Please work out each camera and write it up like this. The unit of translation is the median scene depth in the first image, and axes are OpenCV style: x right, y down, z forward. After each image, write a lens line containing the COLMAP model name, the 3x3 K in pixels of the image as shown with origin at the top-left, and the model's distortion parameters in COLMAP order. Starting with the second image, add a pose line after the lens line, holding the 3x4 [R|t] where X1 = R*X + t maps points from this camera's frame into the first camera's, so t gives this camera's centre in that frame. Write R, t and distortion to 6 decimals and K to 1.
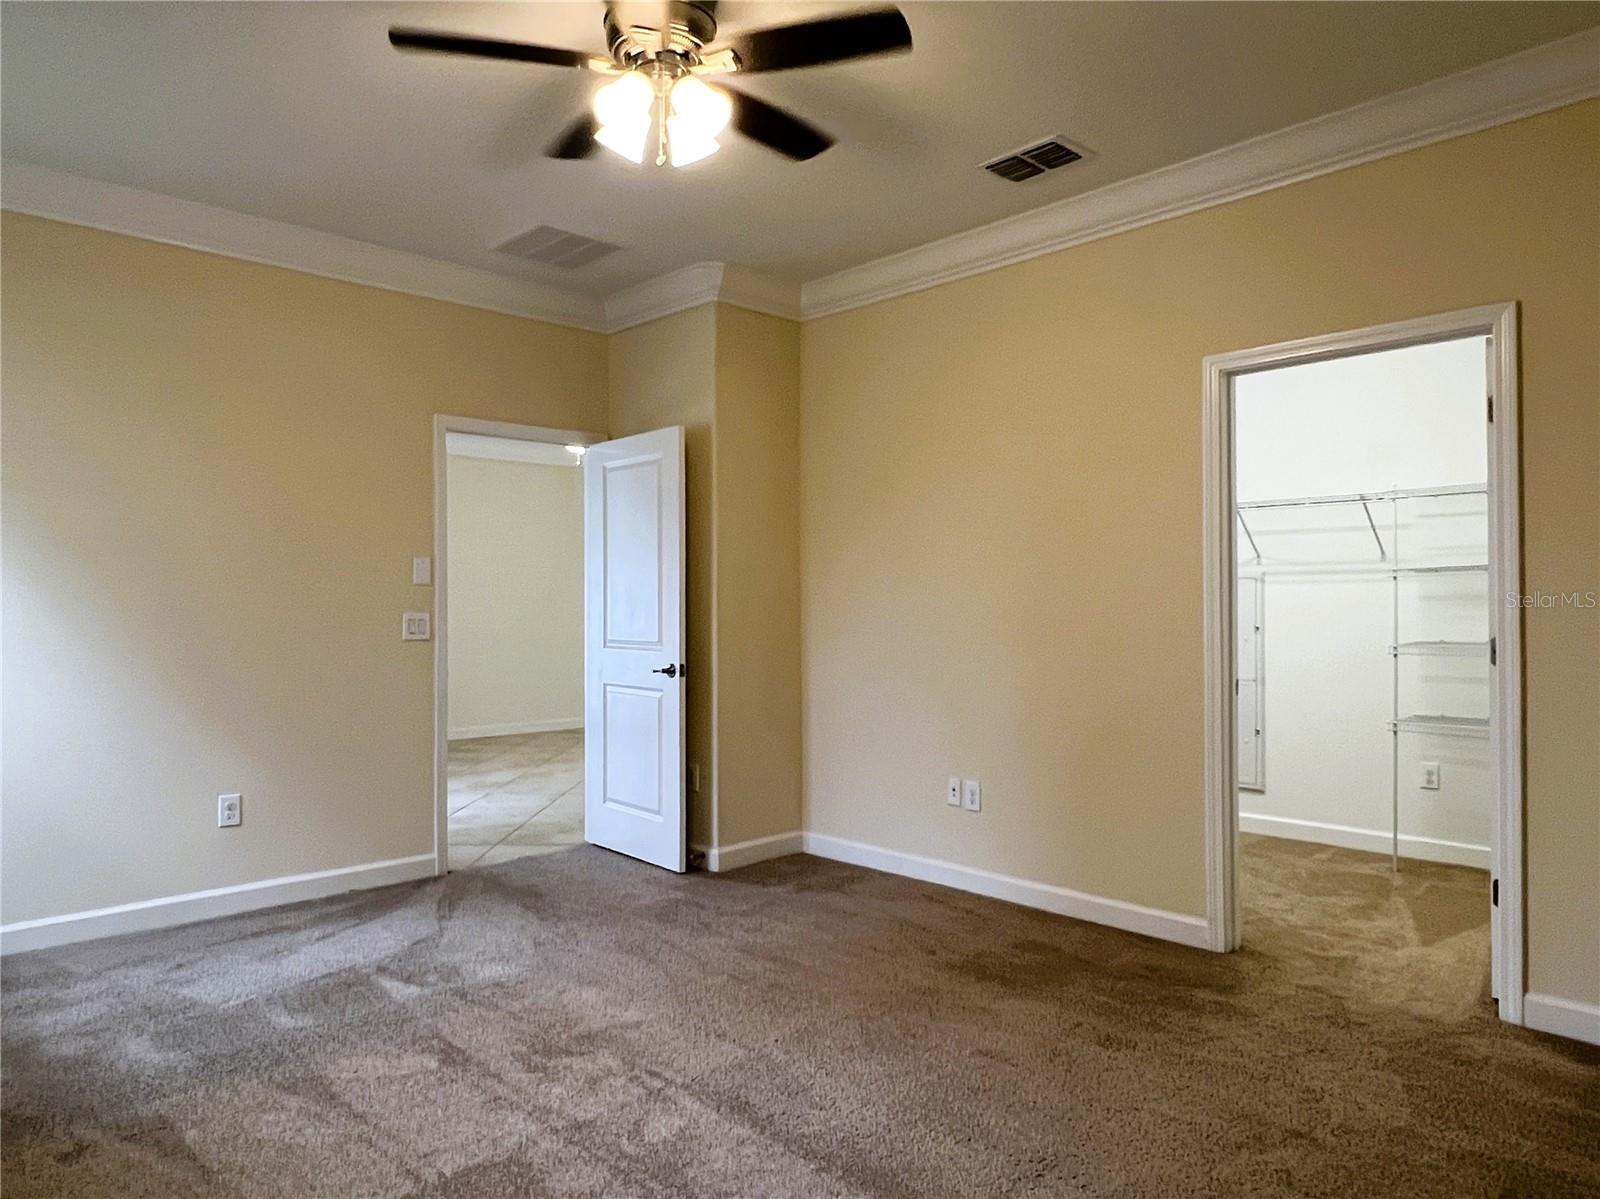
lens RADIAL K [[1037.8, 0, 785.3], [0, 1037.8, 601.3], [0, 0, 1]] dist [-0.003526, -0.002884]
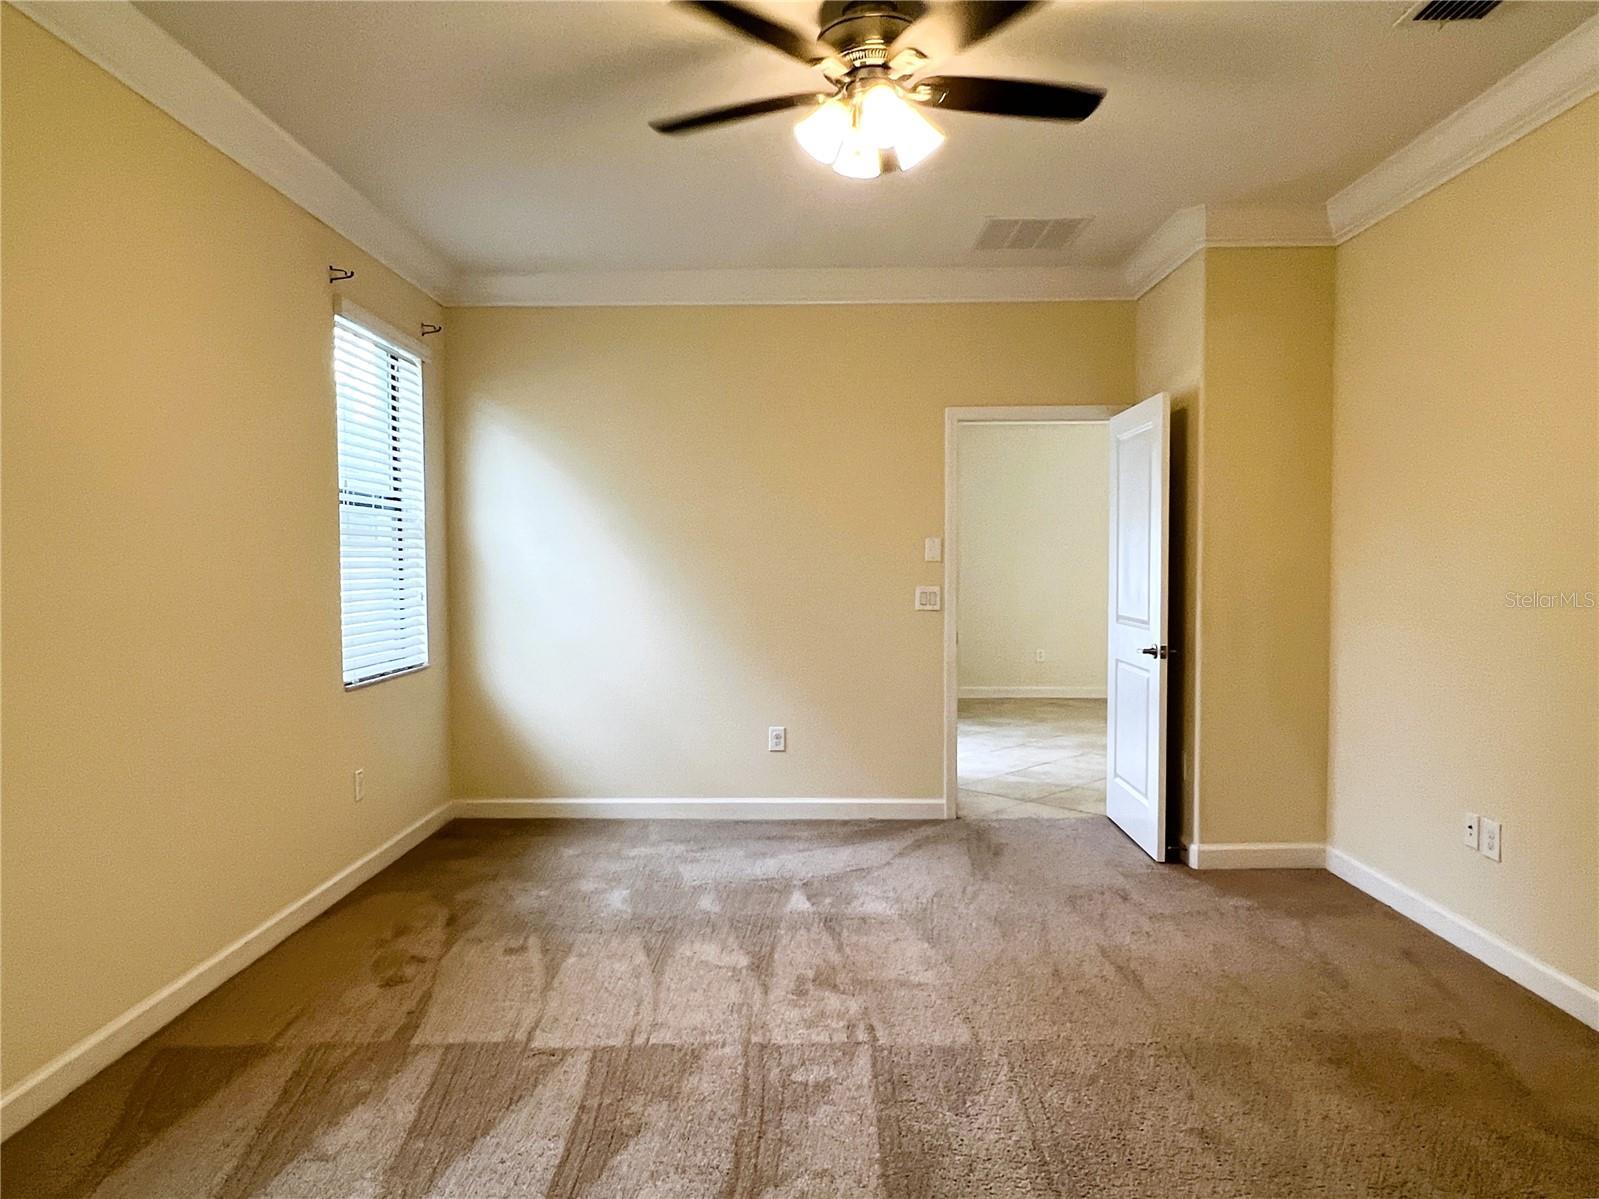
lens RADIAL K [[990.3, 0, 799.5], [0, 990.3, 599.5], [0, 0, 1]] dist [-0.002407, -0.001499]
pose [[0.724432, 0.026138, -0.688851, 0.325151], [0.003224, 0.999142, 0.041301, -0.022240], [0.689339, -0.032140, 0.723725, 0.134200]]
